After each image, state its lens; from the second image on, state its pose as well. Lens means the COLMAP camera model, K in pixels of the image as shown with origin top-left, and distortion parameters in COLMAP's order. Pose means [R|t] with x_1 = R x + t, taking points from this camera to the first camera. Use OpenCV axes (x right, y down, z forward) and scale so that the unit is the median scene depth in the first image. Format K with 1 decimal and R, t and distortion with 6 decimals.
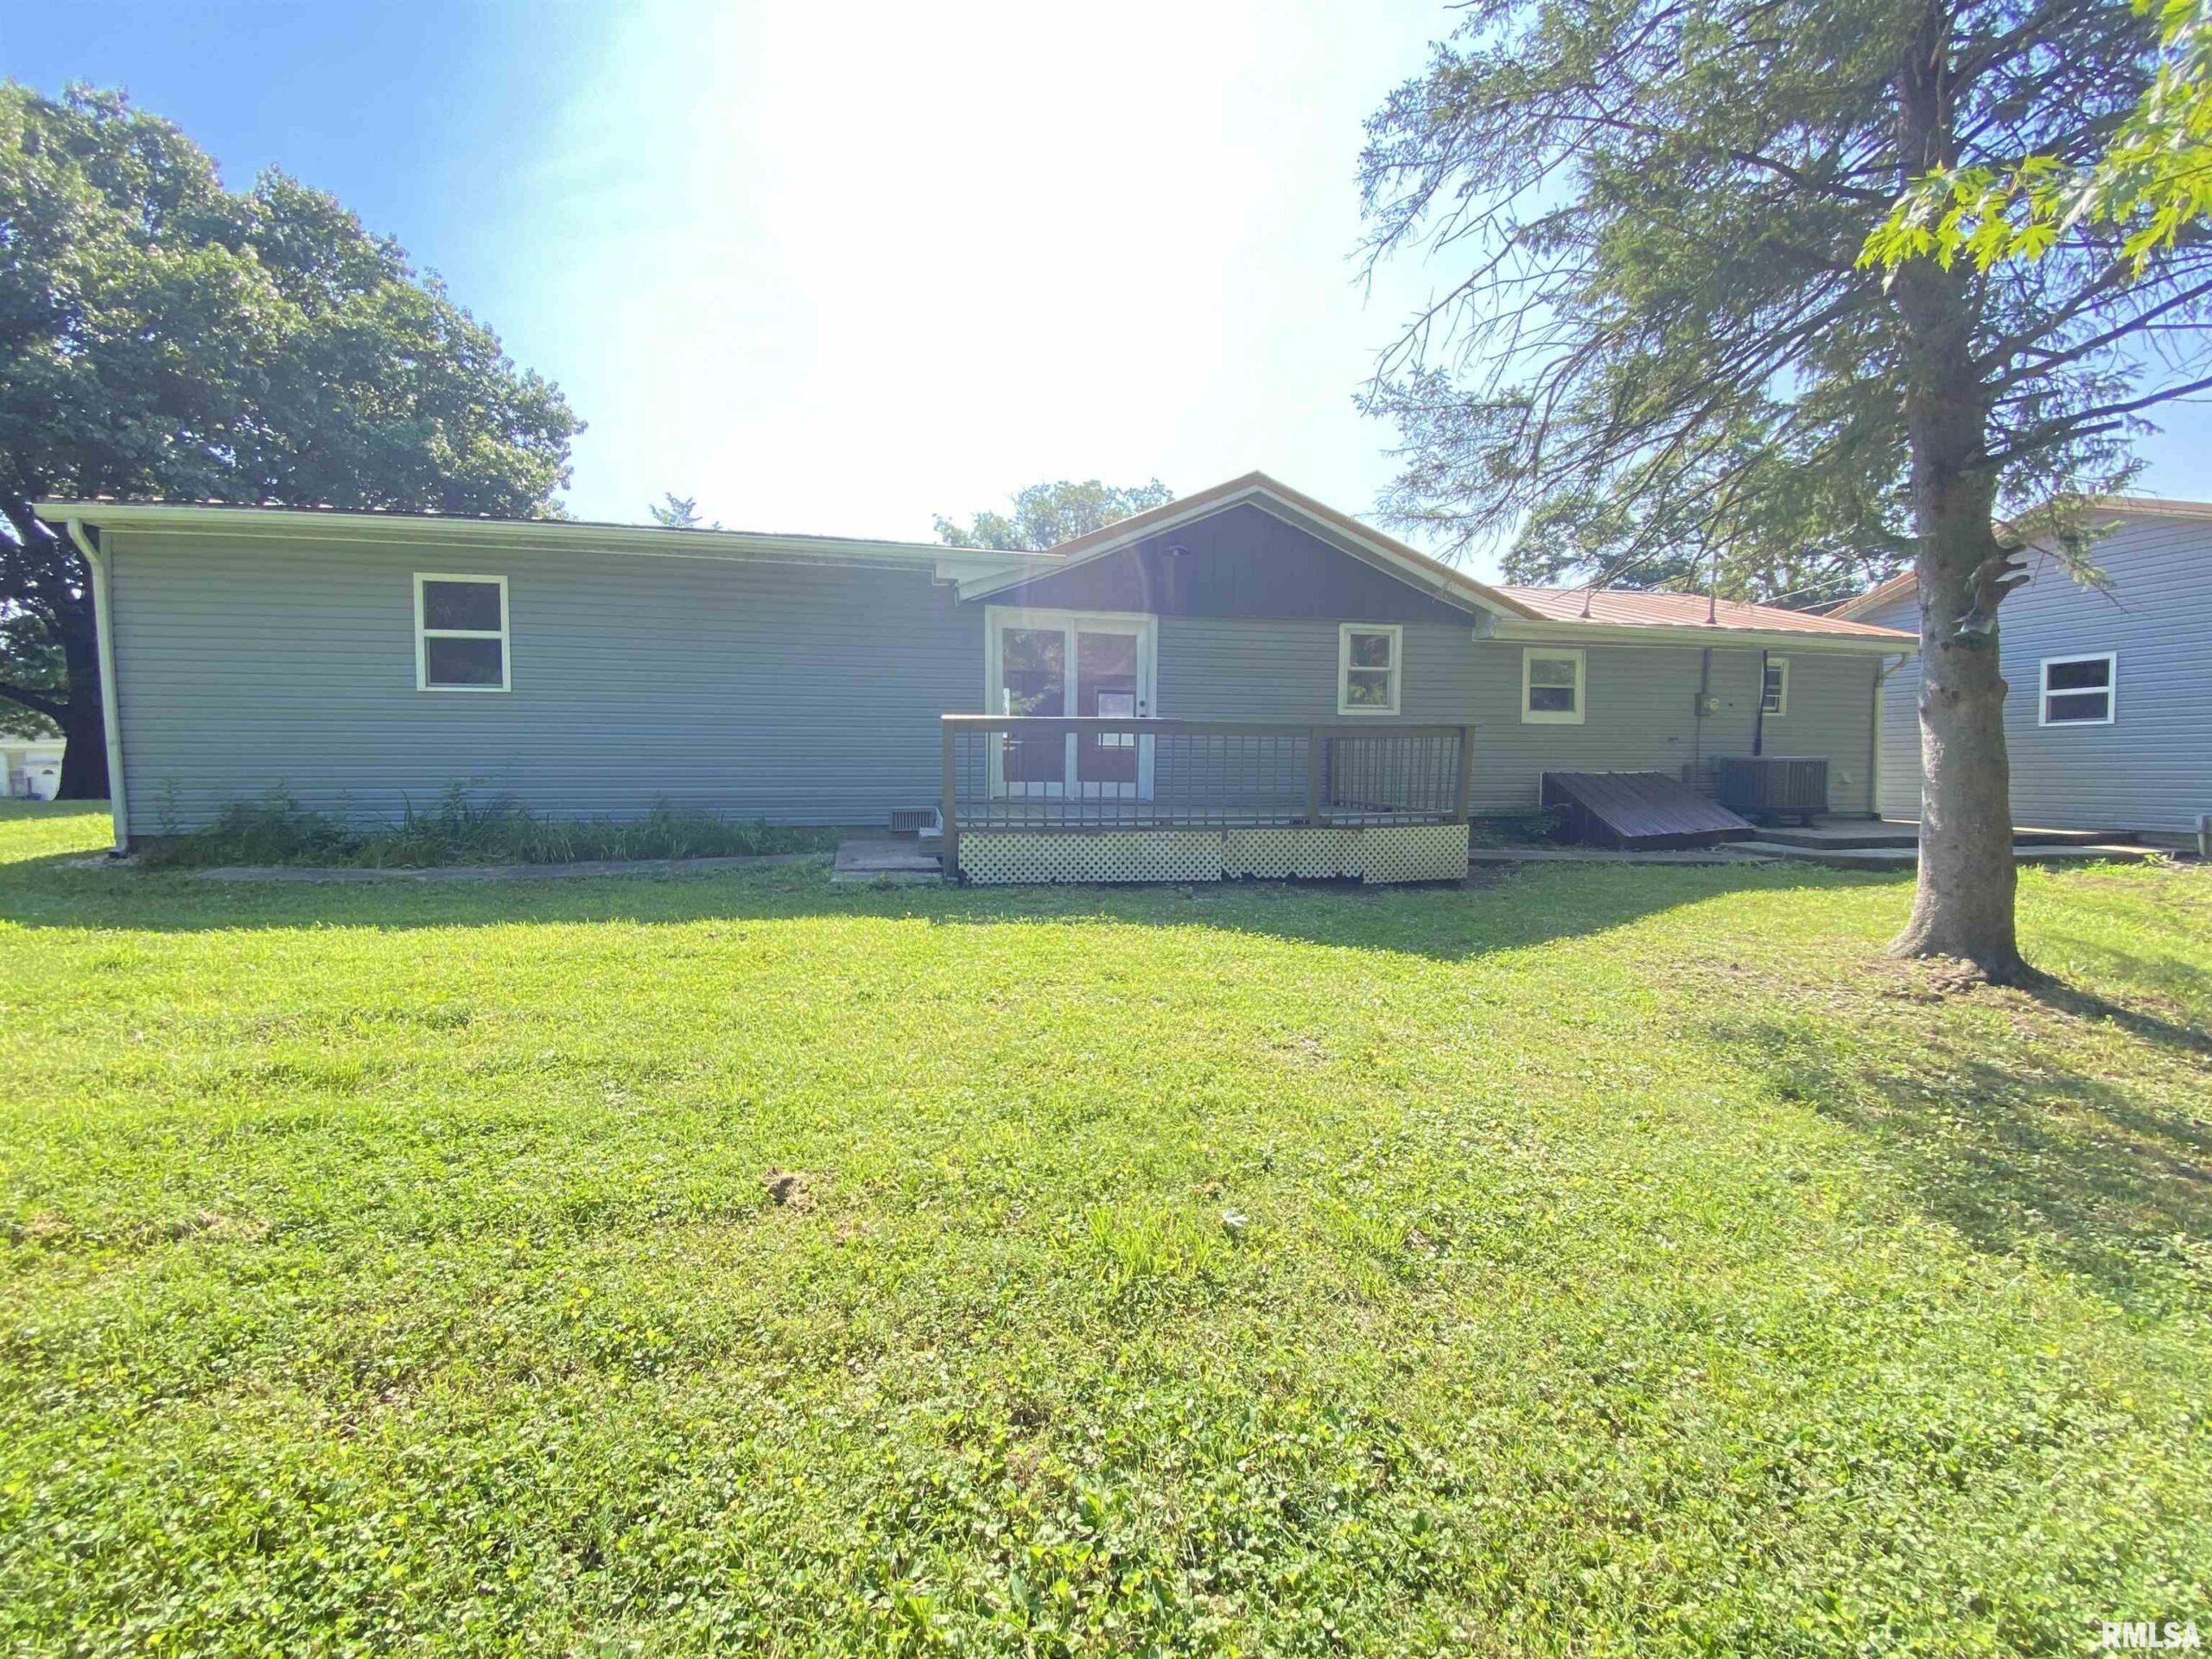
lens RADIAL K [[887.8, 0, 1098.5], [0, 887.8, 859.5], [0, 0, 1]] dist [-0.015892, -0.000240]
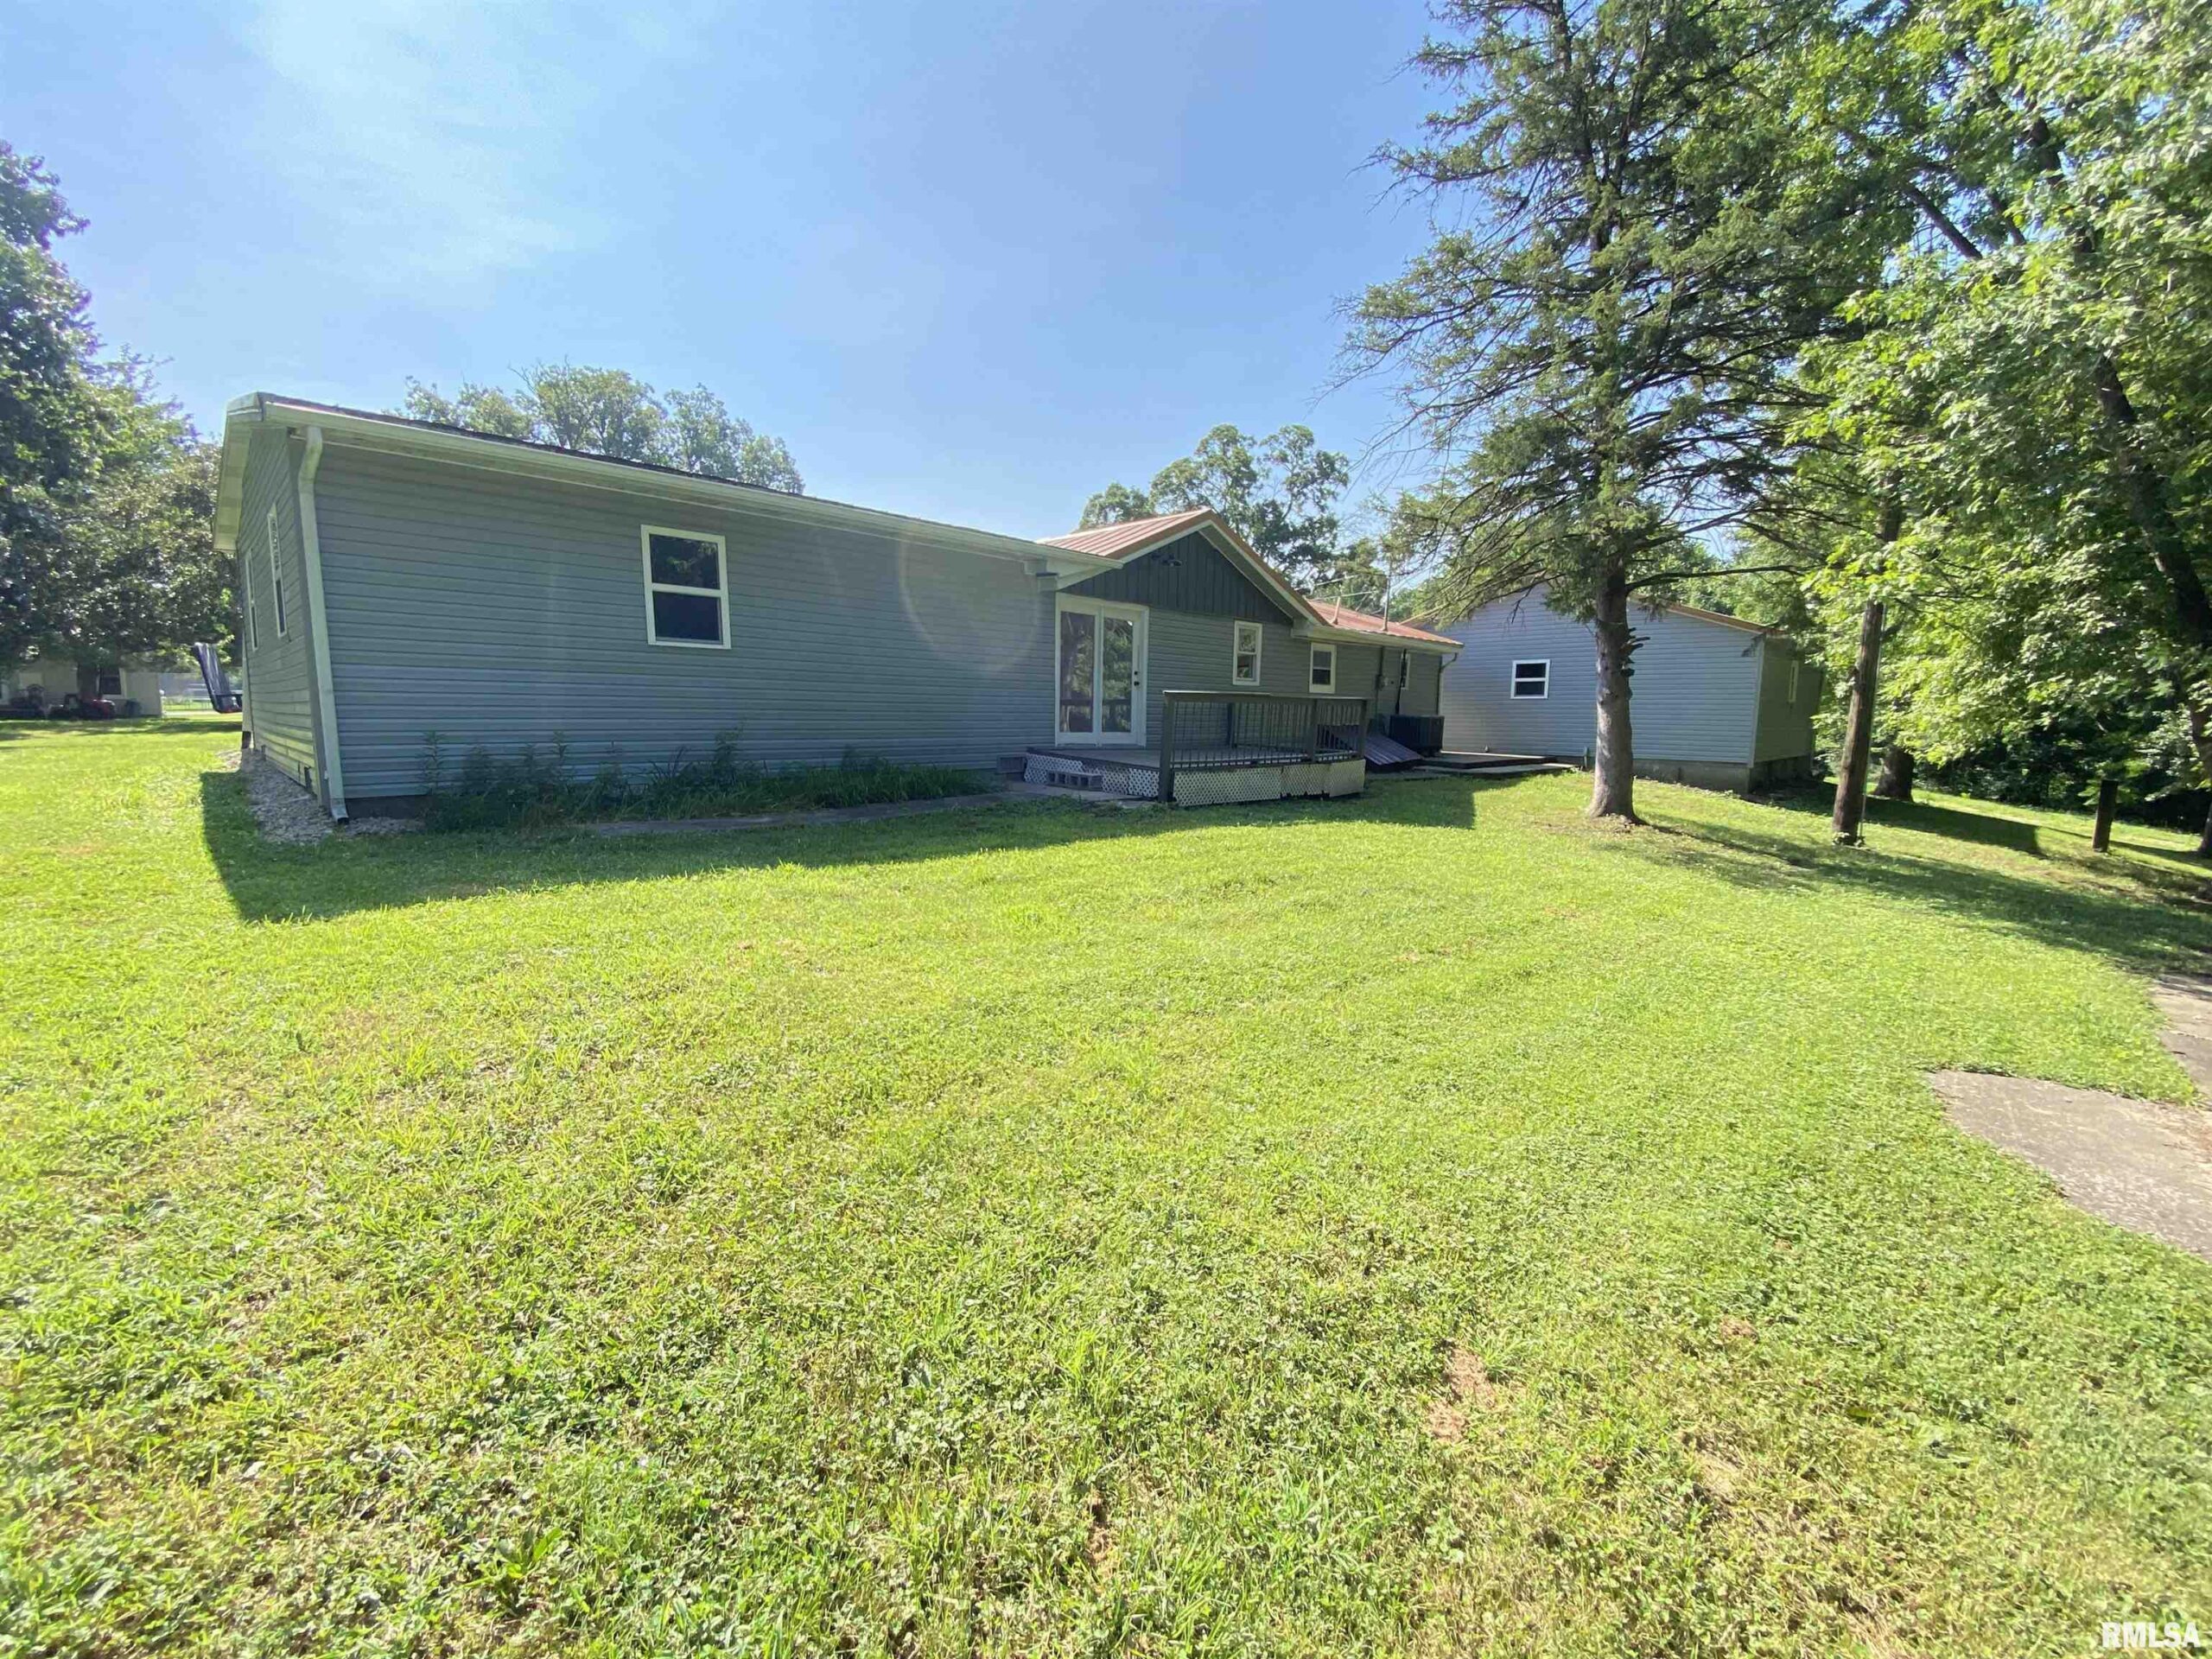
lens RADIAL K [[919.7, 0, 1093.4], [0, 919.7, 824.7], [0, 0, 1]] dist [0.042603, -0.031432]
pose [[0.836326, -0.056458, 0.545318, -0.796272], [0.042105, 0.998360, 0.038788, -0.005230], [-0.546614, -0.009479, 0.837331, -0.140887]]
